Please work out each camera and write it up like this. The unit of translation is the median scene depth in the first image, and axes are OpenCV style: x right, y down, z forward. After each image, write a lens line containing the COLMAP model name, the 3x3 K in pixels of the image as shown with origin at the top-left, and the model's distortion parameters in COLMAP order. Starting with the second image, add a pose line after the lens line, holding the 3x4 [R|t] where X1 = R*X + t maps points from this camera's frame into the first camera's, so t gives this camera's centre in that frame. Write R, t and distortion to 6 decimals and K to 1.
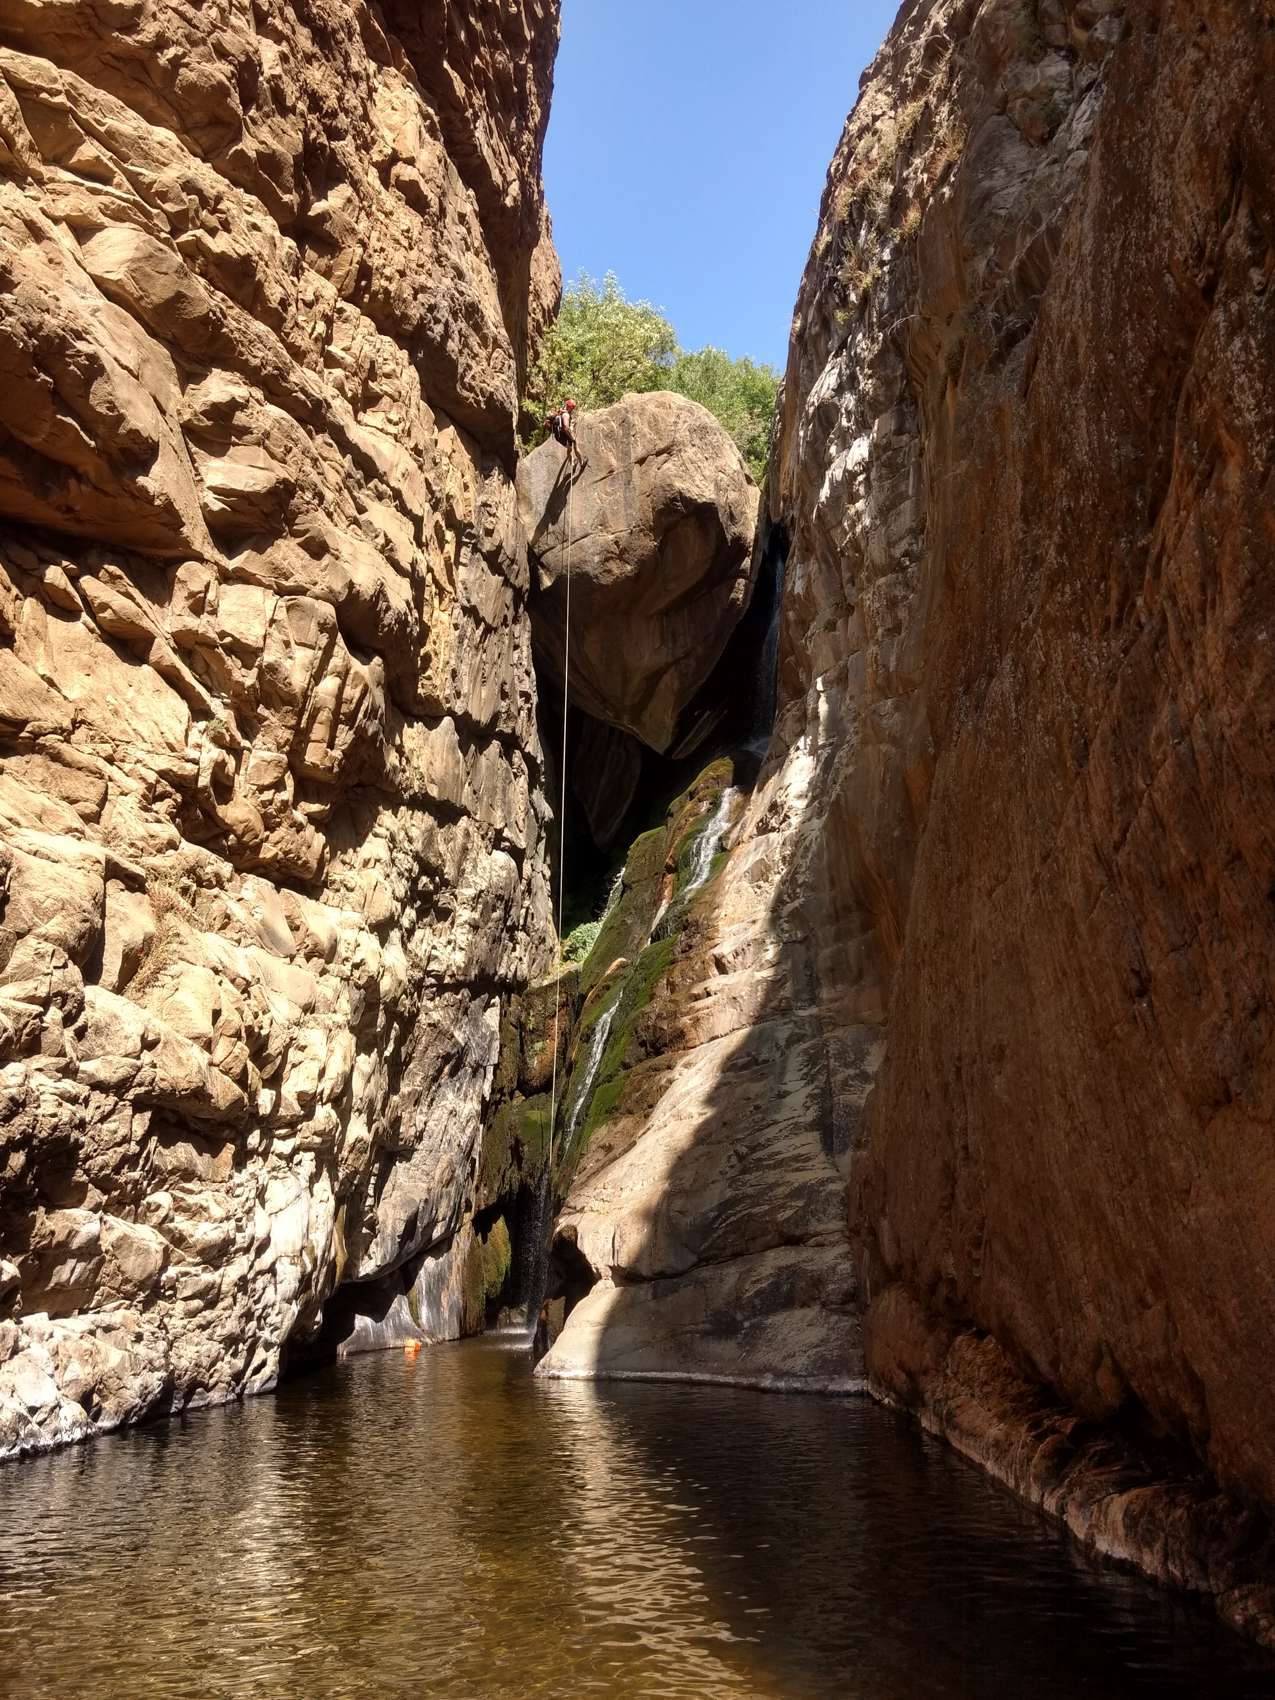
lens RADIAL K [[1309.6, 0, 643.7], [0, 1309.6, 870.7], [0, 0, 1]] dist [0.003004, 0.028143]
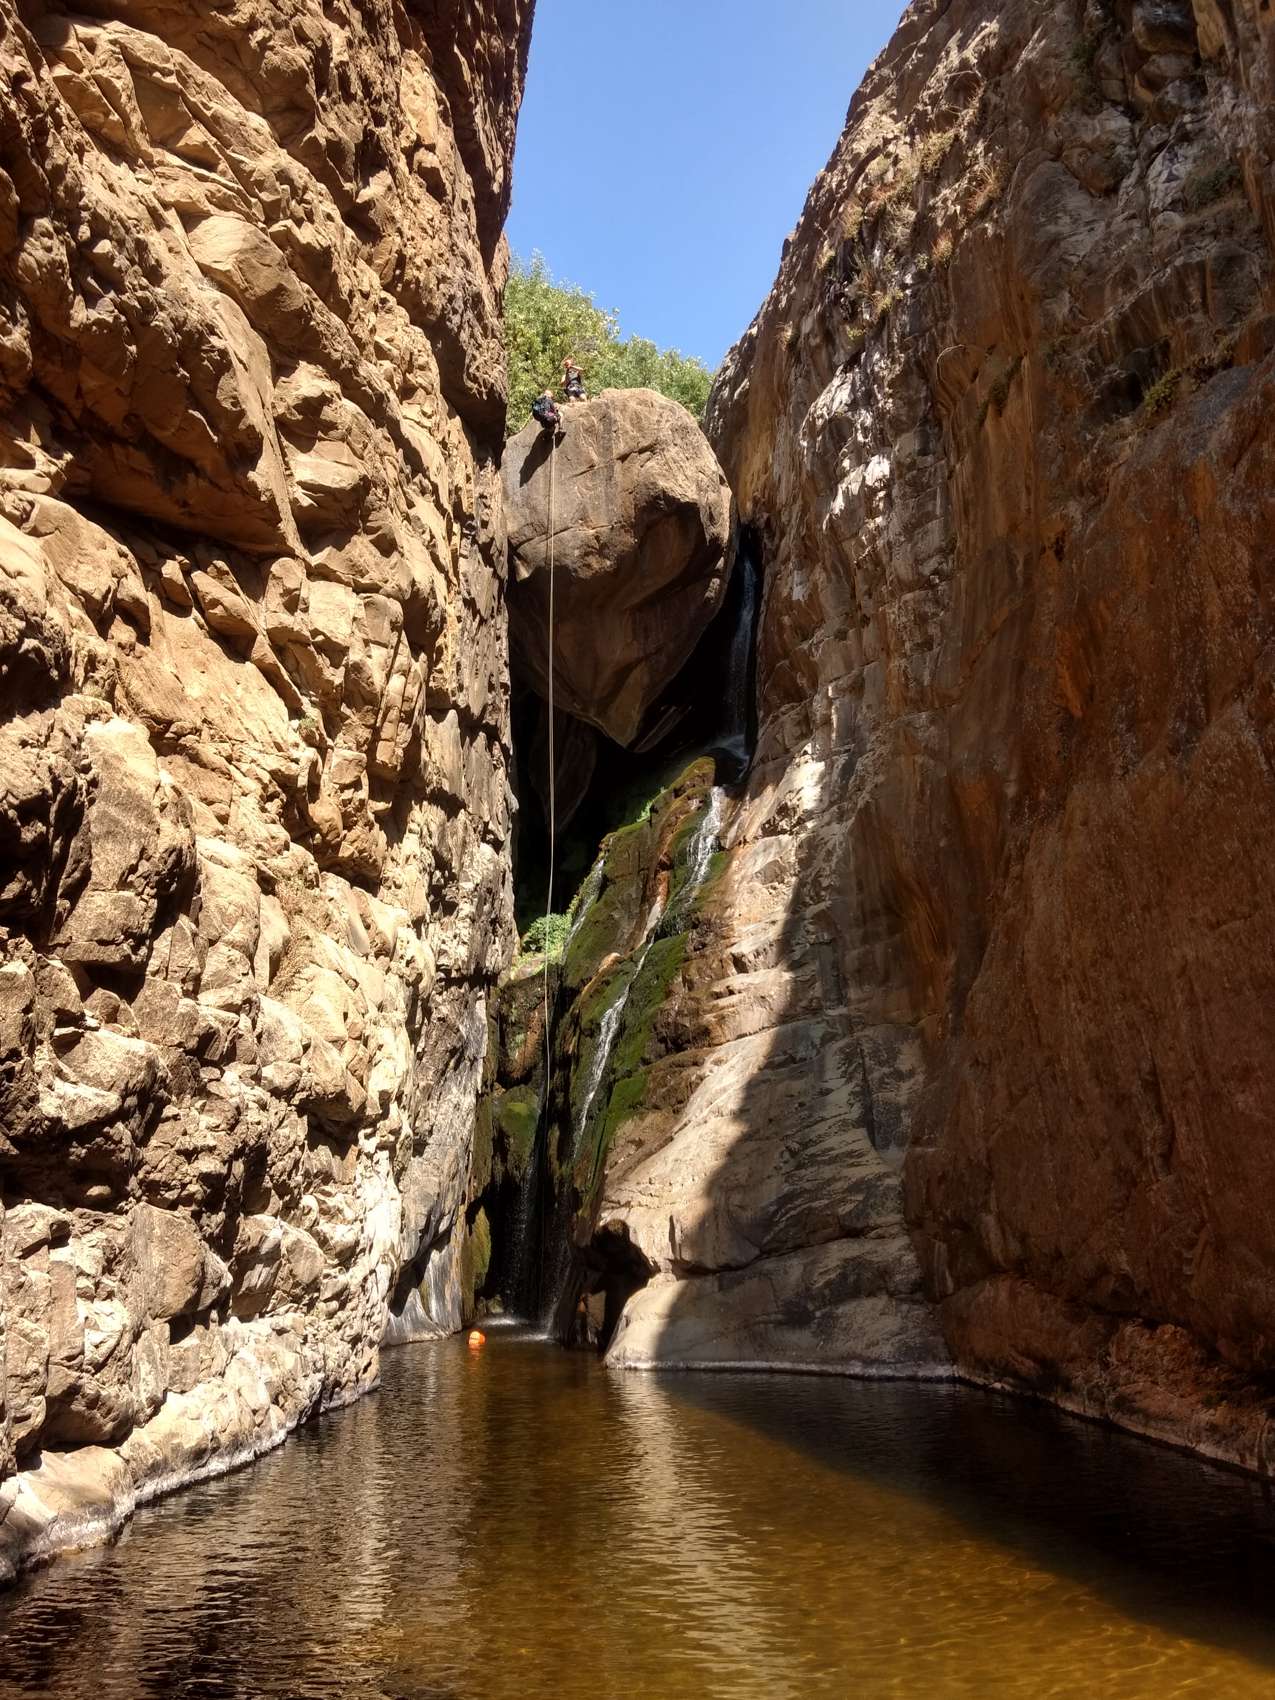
lens RADIAL K [[1309.6, 0, 637.2], [0, 1309.6, 872.2], [0, 0, 1]] dist [0.003004, 0.028143]
pose [[0.993843, 0.015209, 0.109749, -0.132113], [-0.016938, 0.999746, 0.014840, -0.012577], [-0.109495, -0.016608, 0.993849, -0.011343]]
